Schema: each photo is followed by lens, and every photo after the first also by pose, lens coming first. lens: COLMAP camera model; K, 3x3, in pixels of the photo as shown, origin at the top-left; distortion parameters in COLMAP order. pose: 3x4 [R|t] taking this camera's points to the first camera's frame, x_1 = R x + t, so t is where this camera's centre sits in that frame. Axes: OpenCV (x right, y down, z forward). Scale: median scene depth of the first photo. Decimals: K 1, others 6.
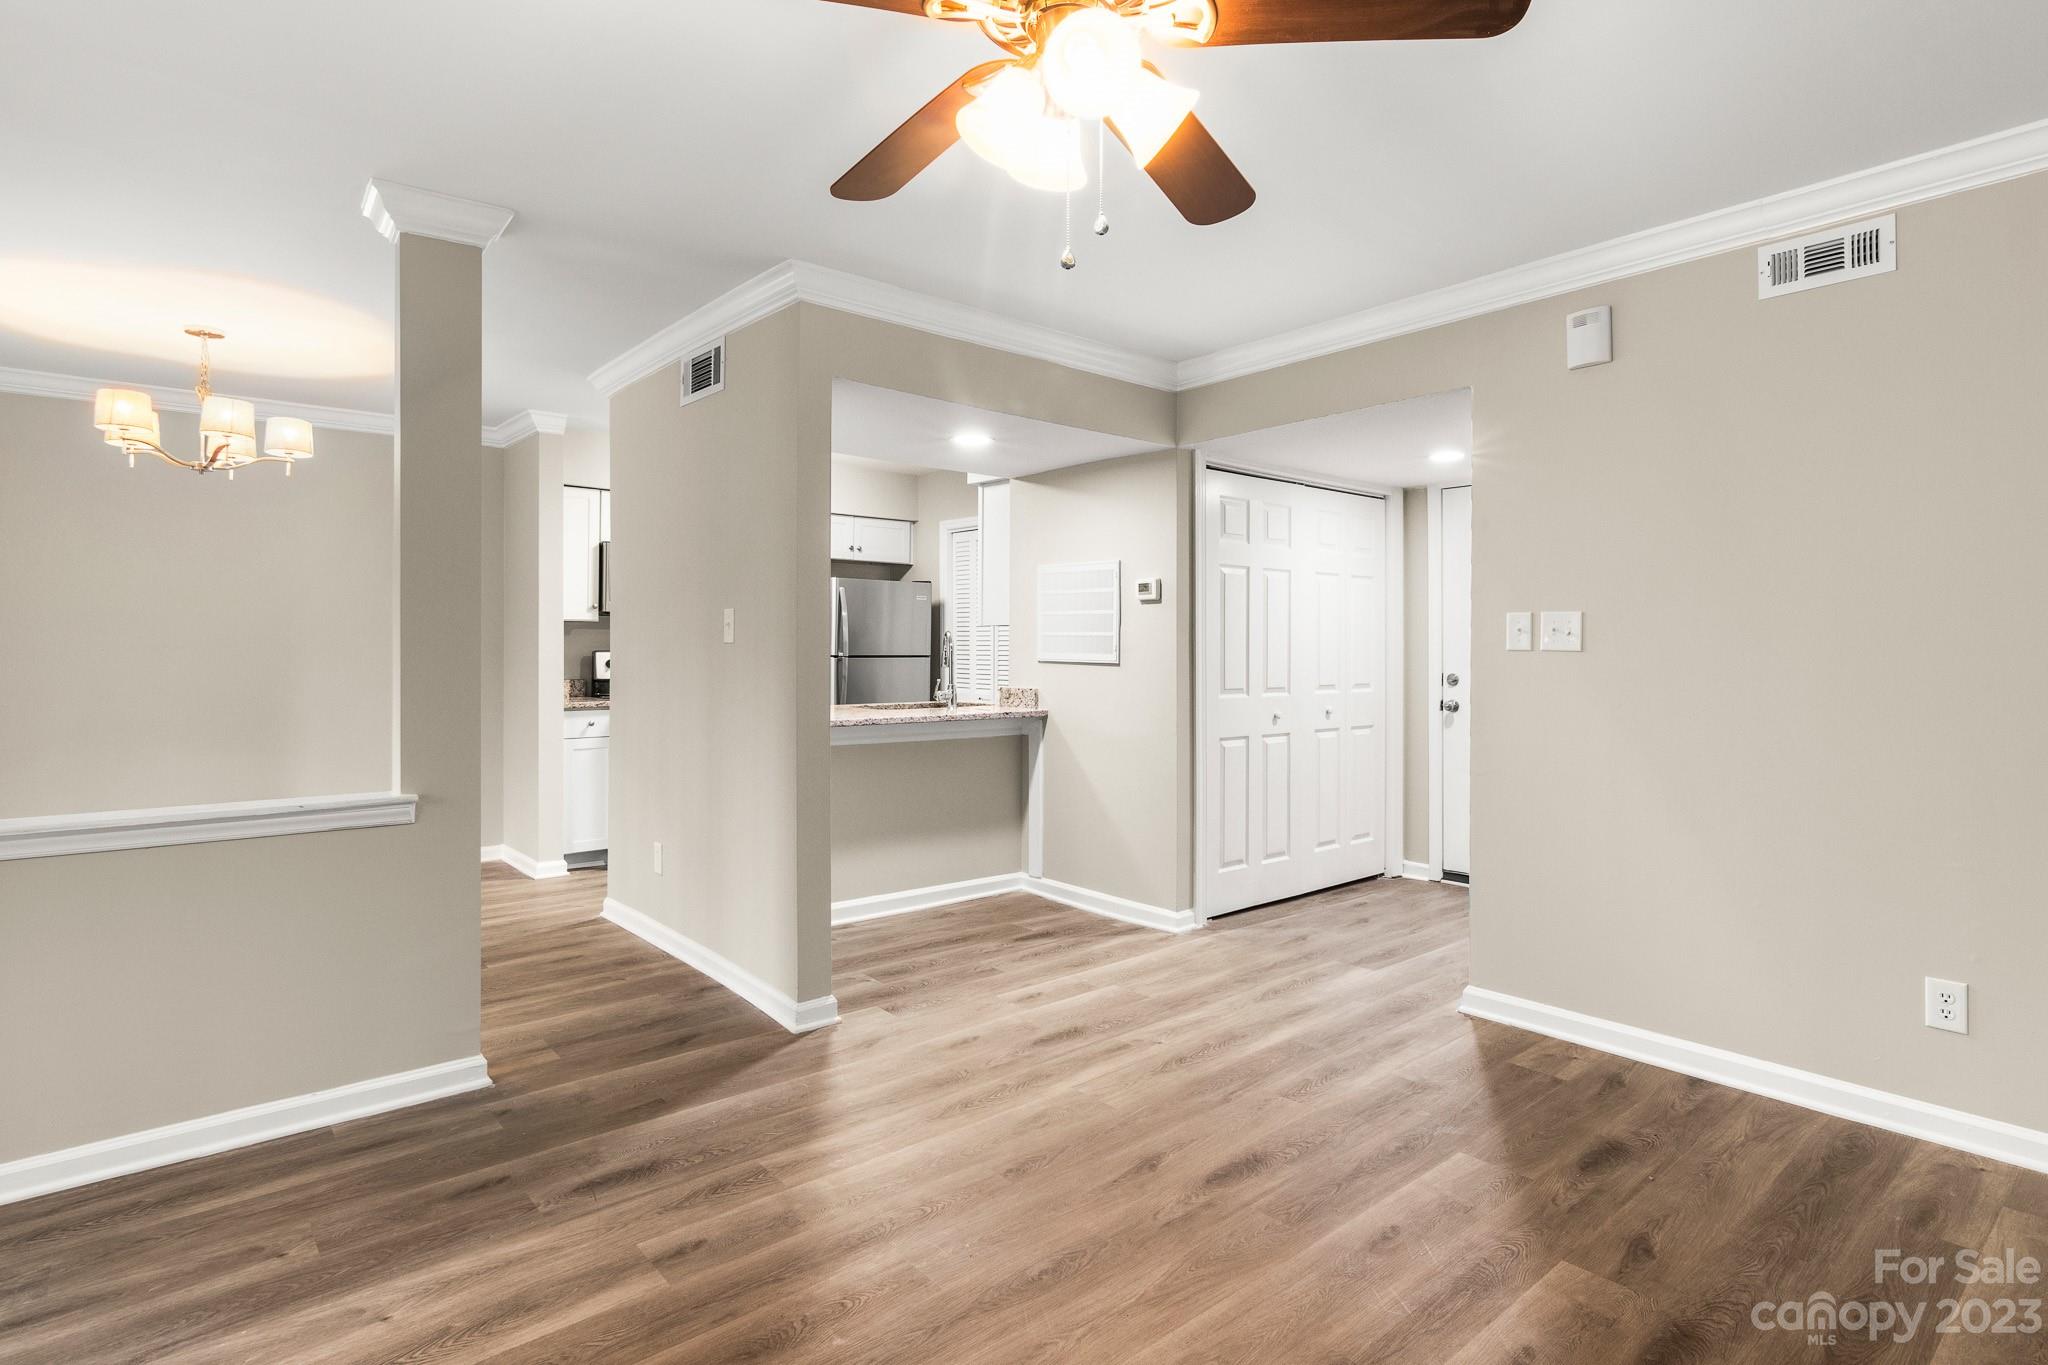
lens RADIAL K [[1051.4, 0, 1022.6], [0, 1051.4, 637.1], [0, 0, 1]] dist [-0.003747, 0.002767]
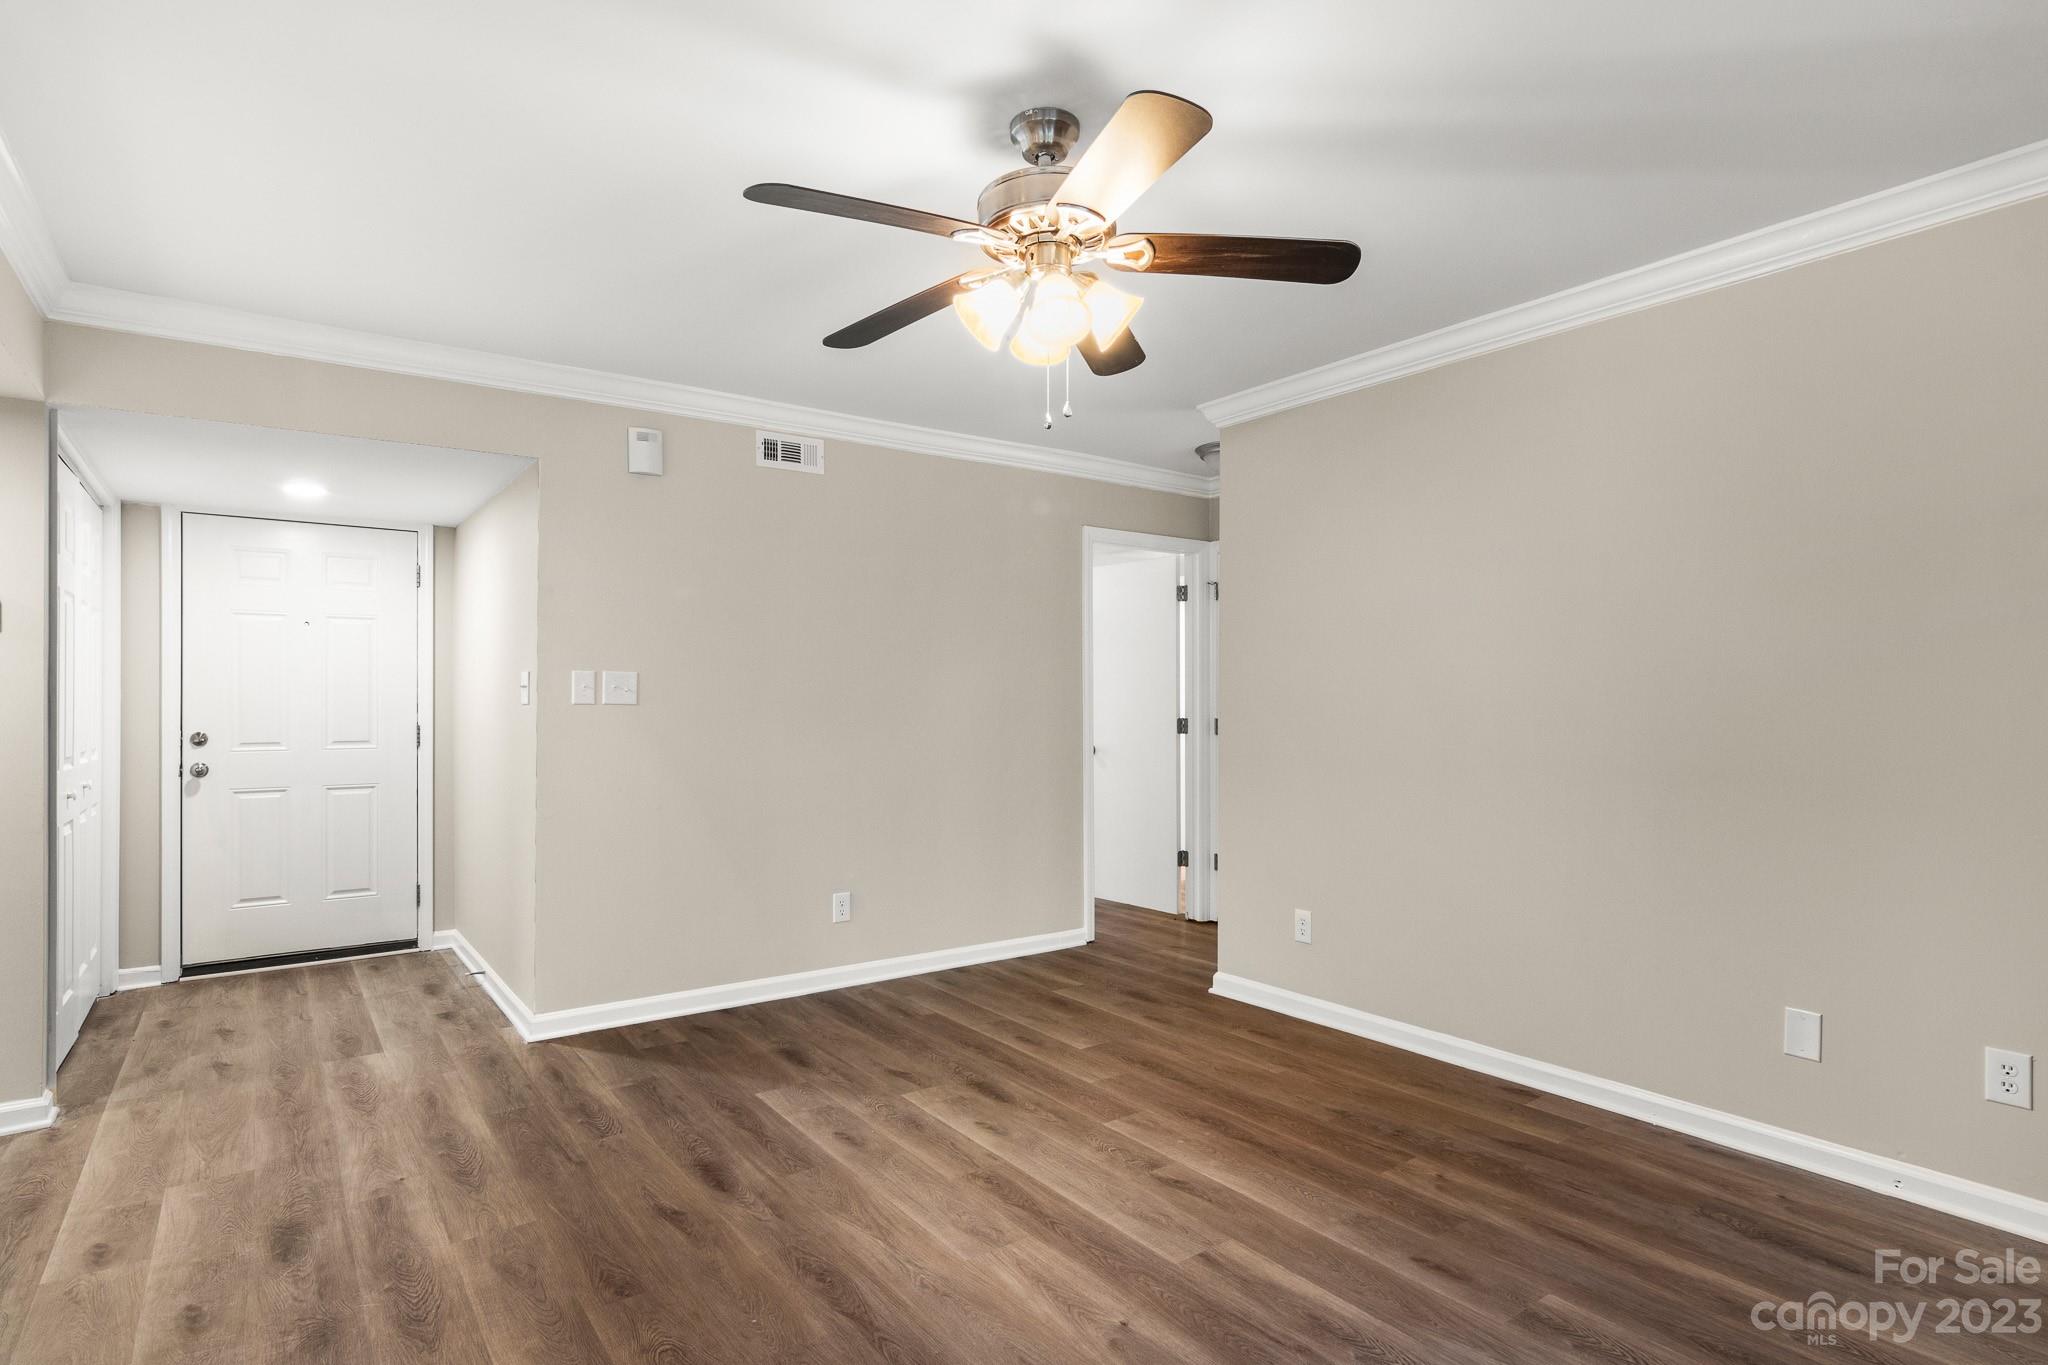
lens RADIAL K [[1051.4, 0, 1026.9], [0, 1051.4, 704.0], [0, 0, 1]] dist [-0.003747, 0.002767]
pose [[0.069898, -0.002559, 0.997551, -0.667657], [-0.010607, 0.999938, 0.003309, 0.003781], [-0.997498, -0.010813, 0.069867, 0.461109]]
